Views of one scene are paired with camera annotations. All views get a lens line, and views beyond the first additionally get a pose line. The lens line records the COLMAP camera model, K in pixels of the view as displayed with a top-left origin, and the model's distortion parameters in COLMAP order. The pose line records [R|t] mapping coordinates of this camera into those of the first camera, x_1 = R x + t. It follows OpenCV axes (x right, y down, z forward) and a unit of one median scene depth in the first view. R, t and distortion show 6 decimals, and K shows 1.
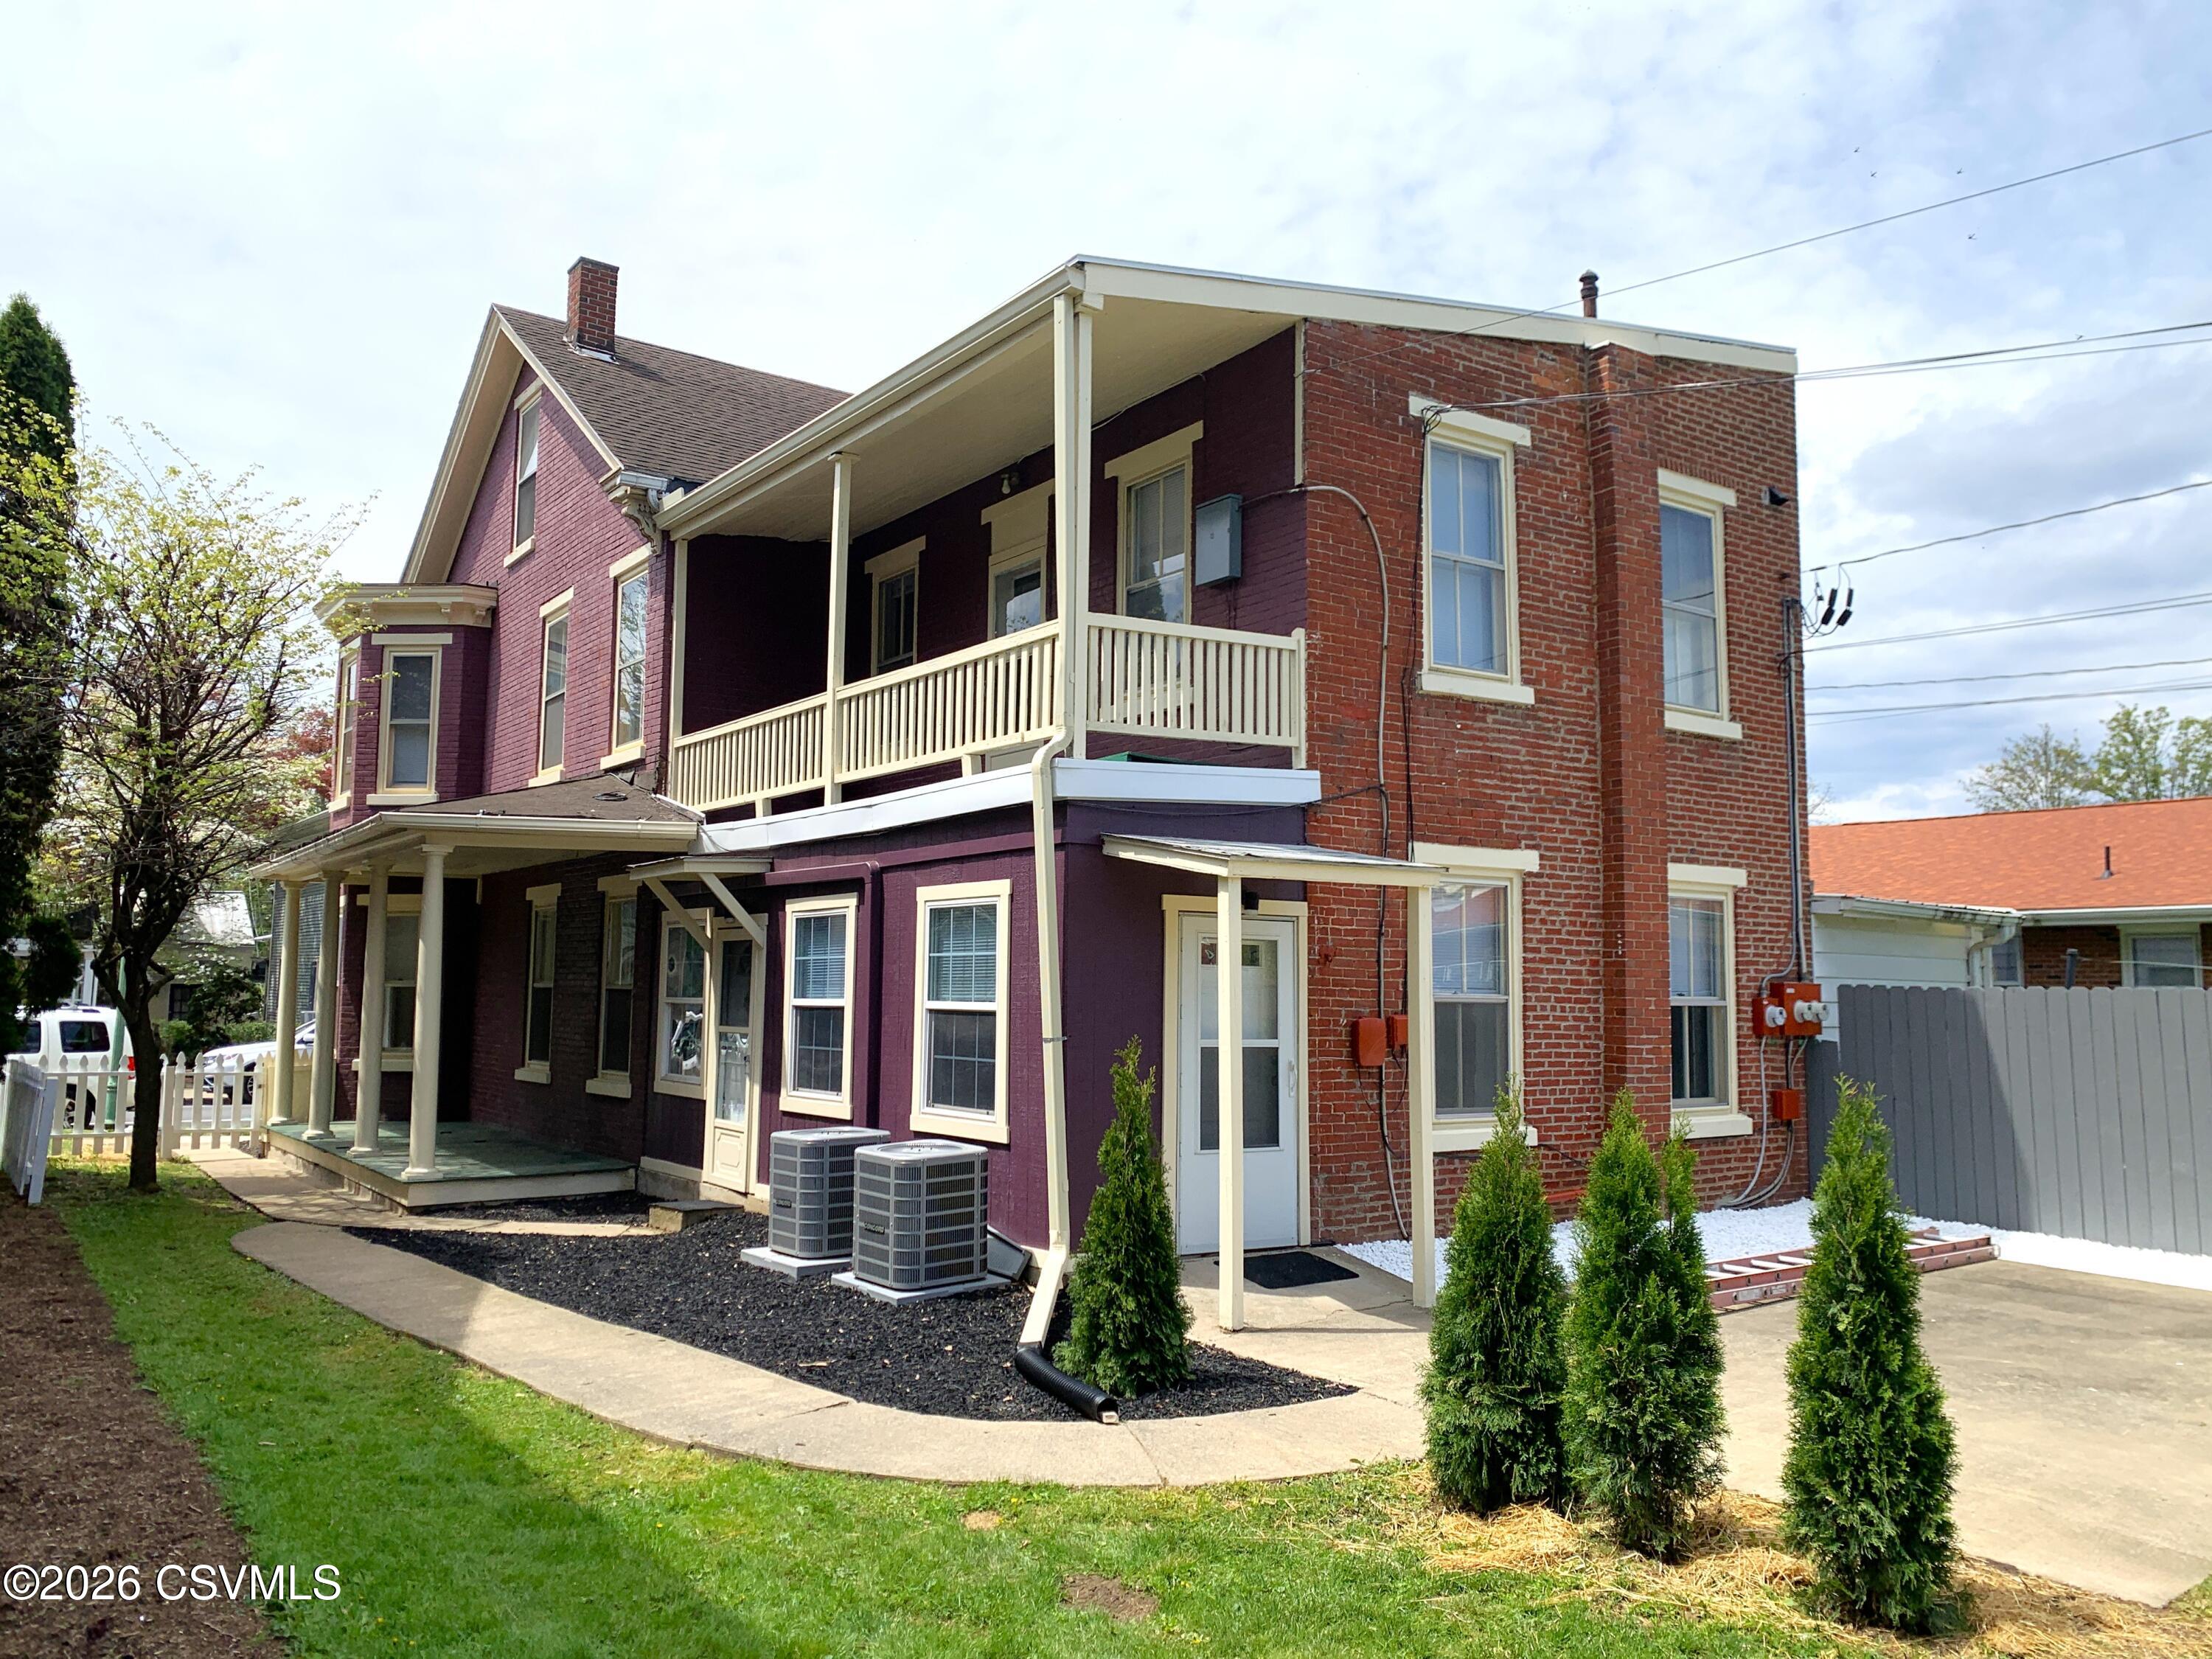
lens RADIAL K [[1664.7, 0, 1105.5], [0, 1664.7, 821.4], [0, 0, 1]] dist [0.035391, -0.000416]
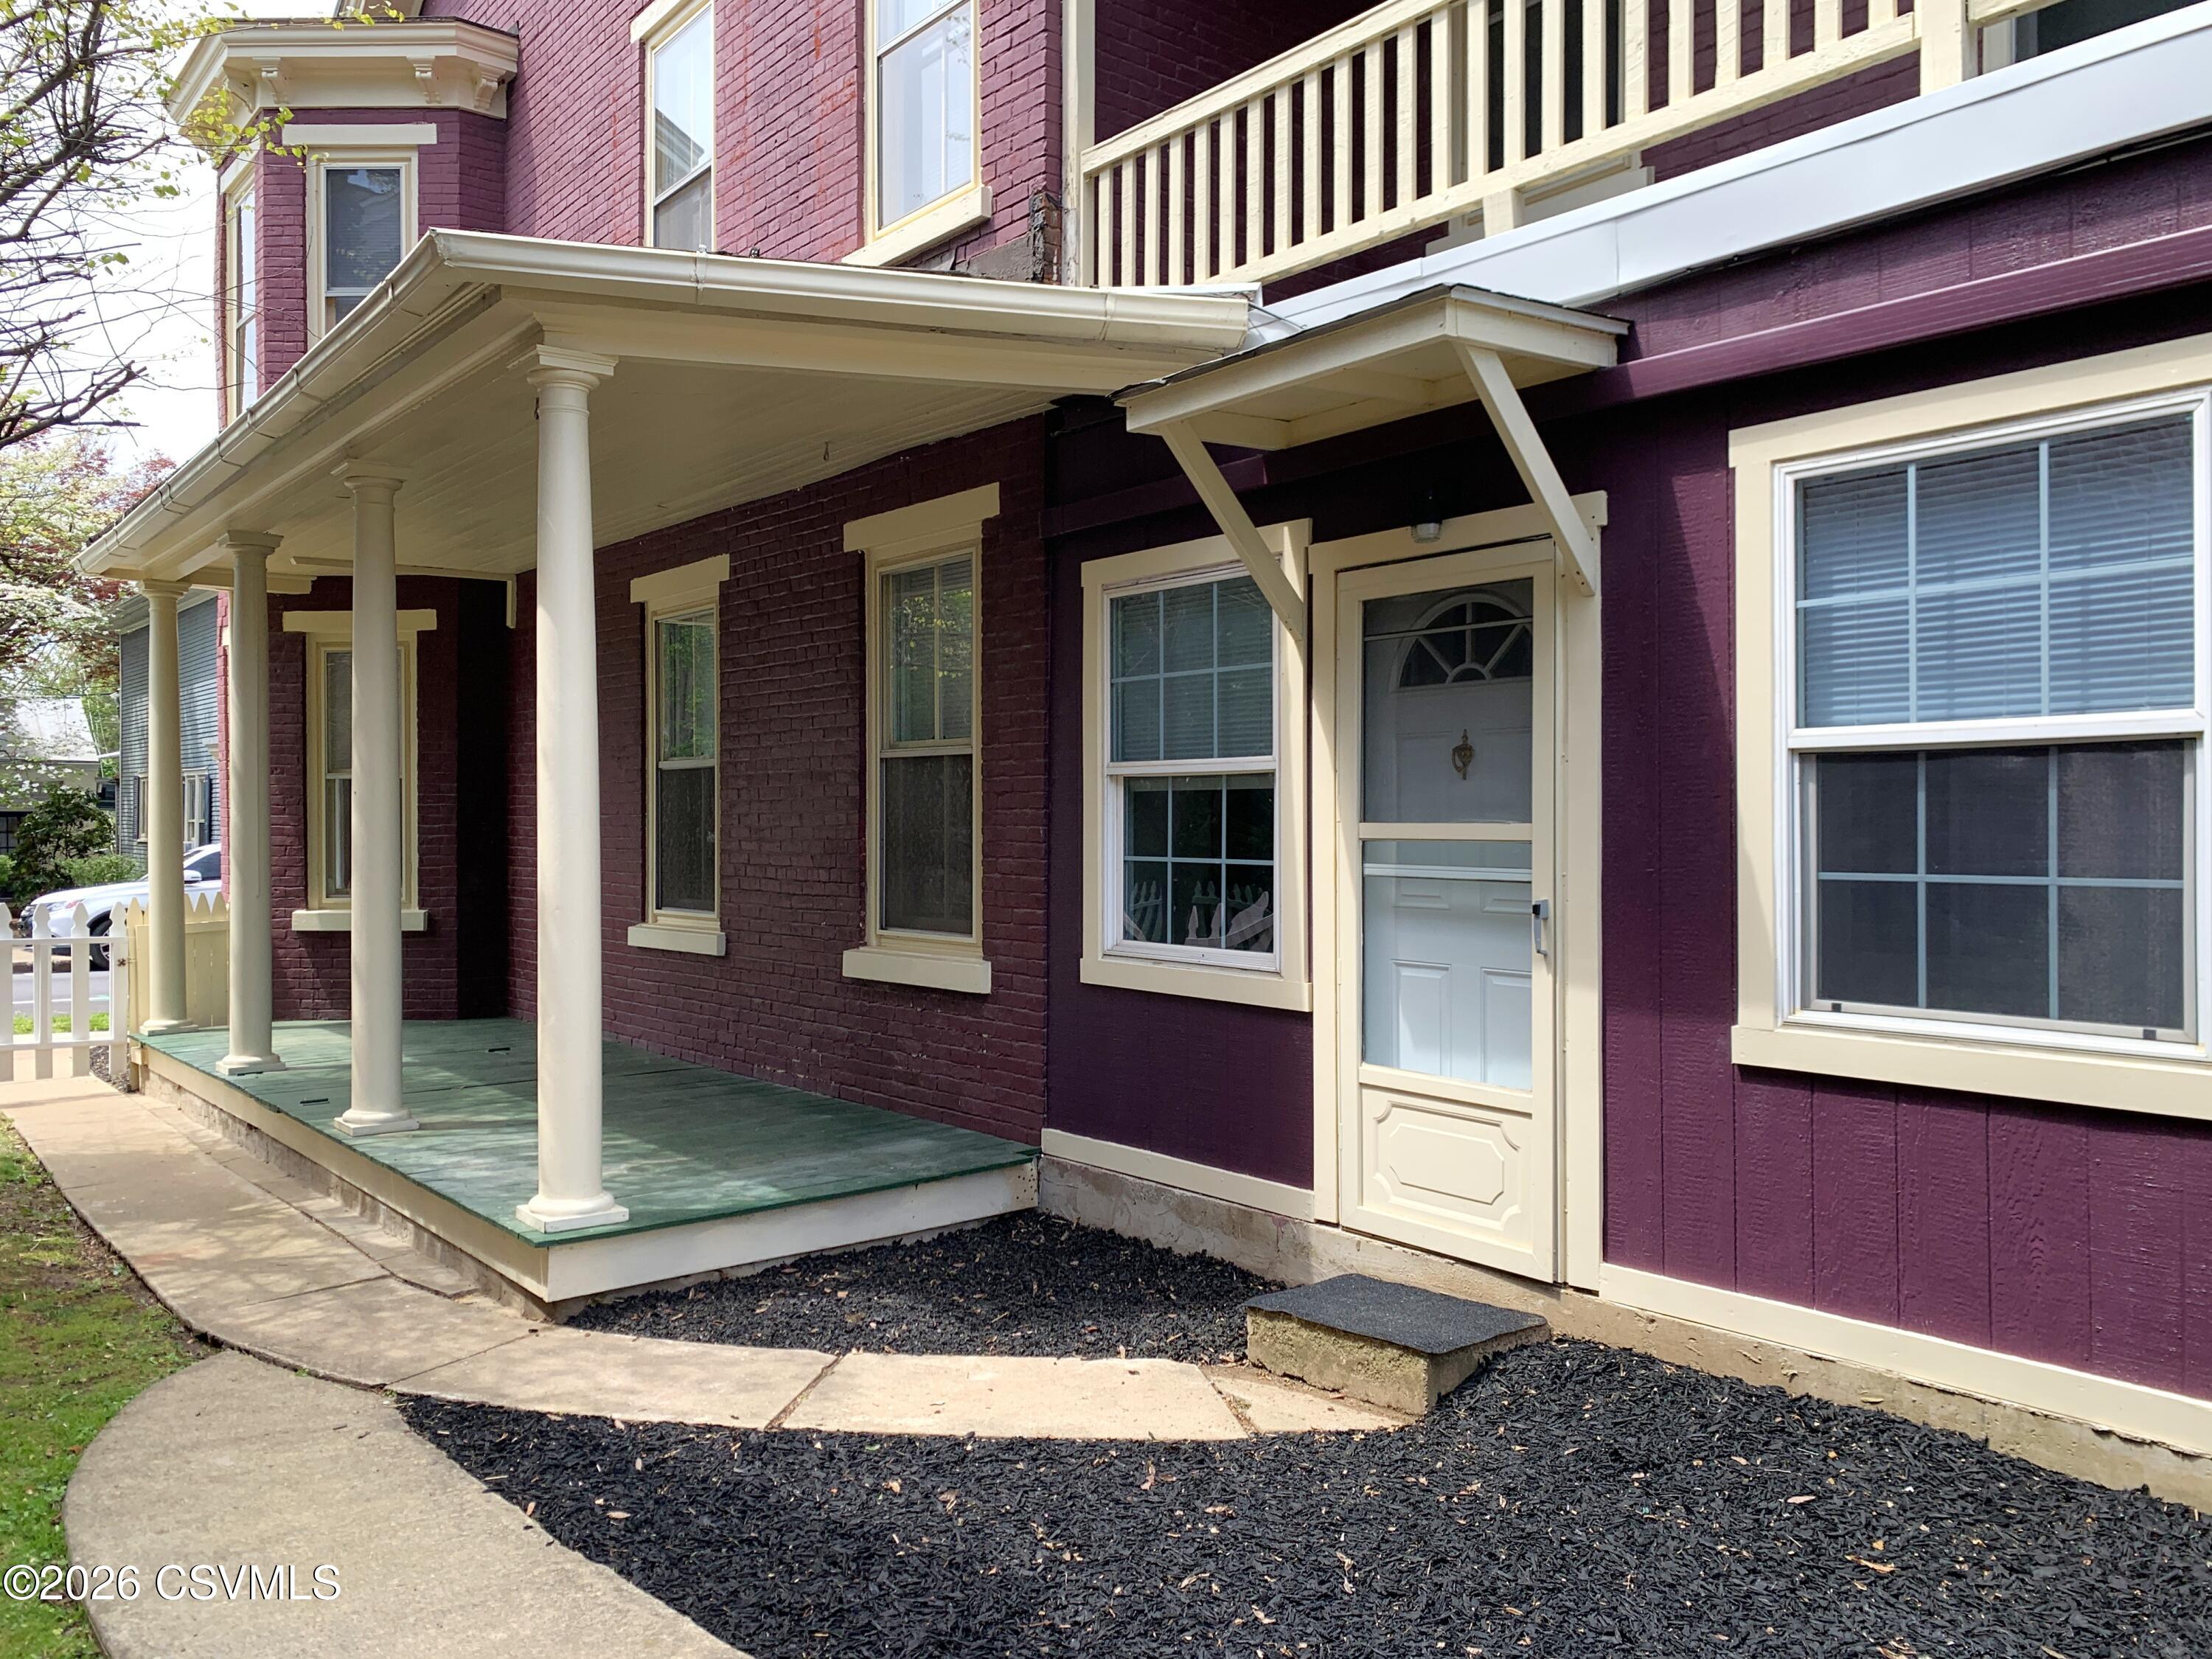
lens RADIAL K [[1669.9, 0, 1104.2], [0, 1669.9, 815.6], [0, 0, 1]] dist [0.058280, -0.081422]
pose [[0.997597, -0.009519, 0.068621, -0.320636], [0.002921, 0.995413, 0.095623, 0.086010], [-0.069217, -0.095193, 0.993049, 0.634091]]
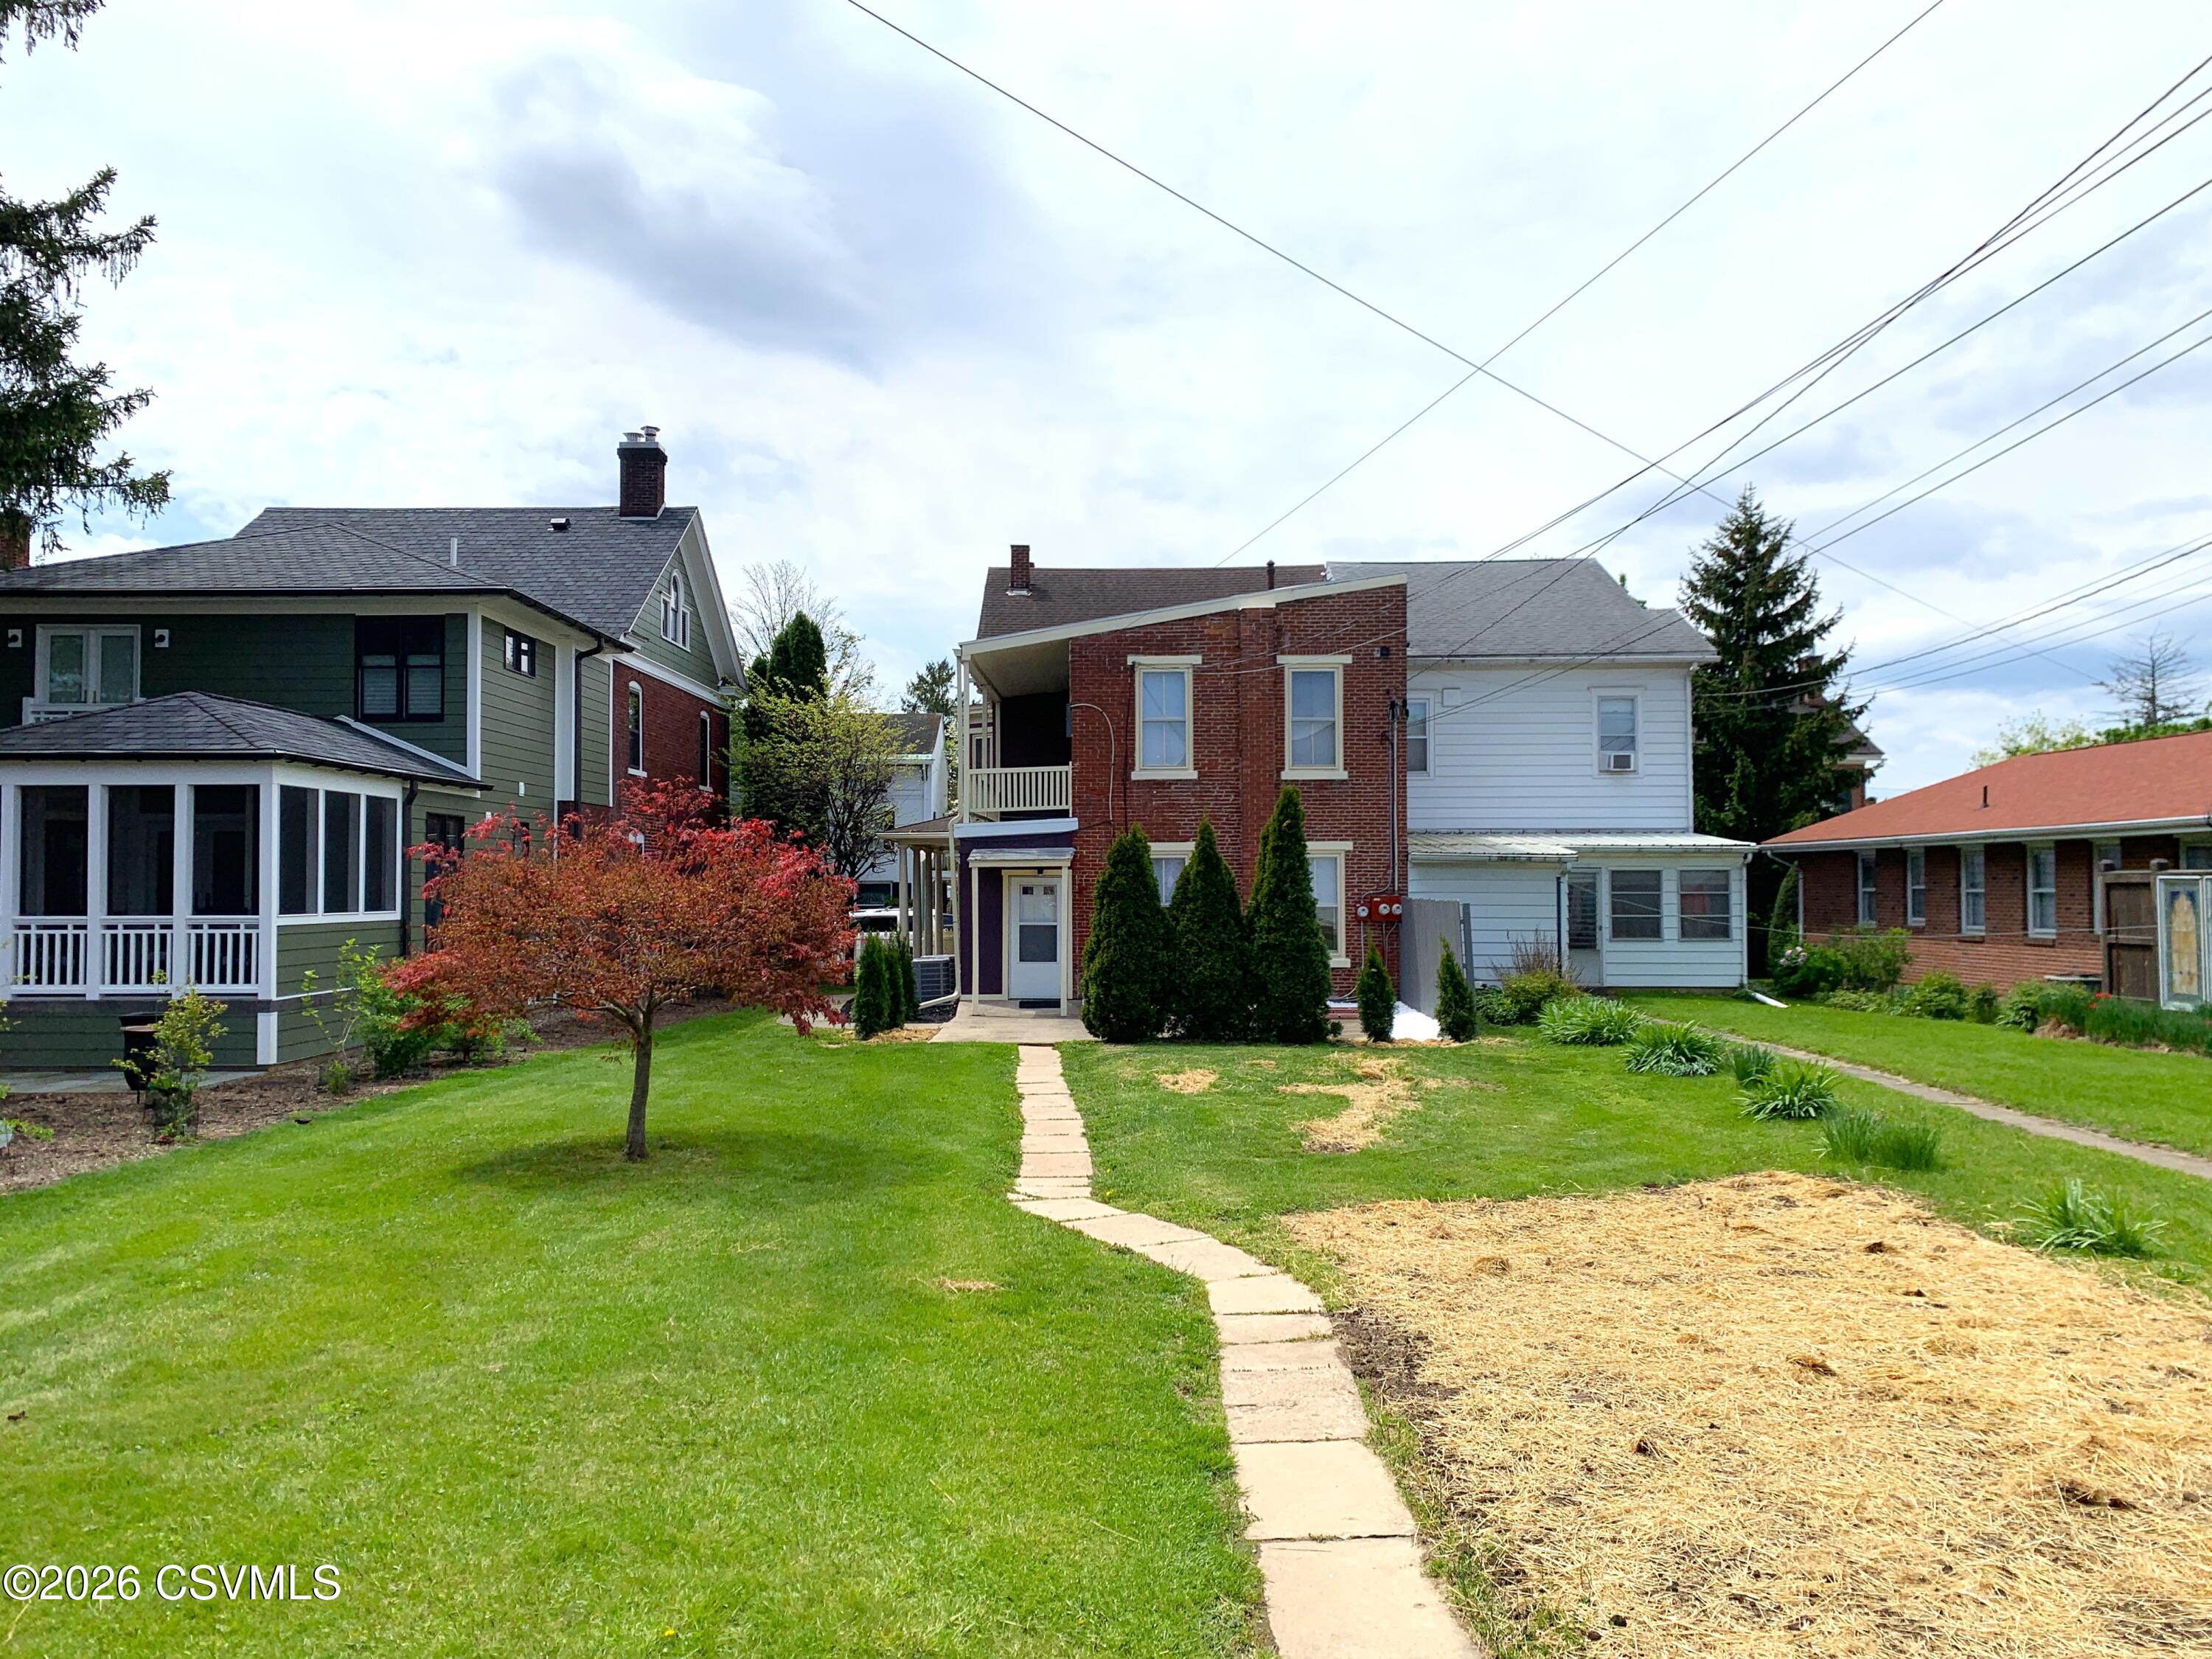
lens RADIAL K [[1669.9, 0, 1104.2], [0, 1669.9, 815.6], [0, 0, 1]] dist [0.058280, -0.081422]
pose [[0.811230, -0.036555, -0.583583, 1.330042], [0.070005, 0.996937, 0.034865, -0.096252], [0.580521, -0.069137, 0.811305, -0.848726]]
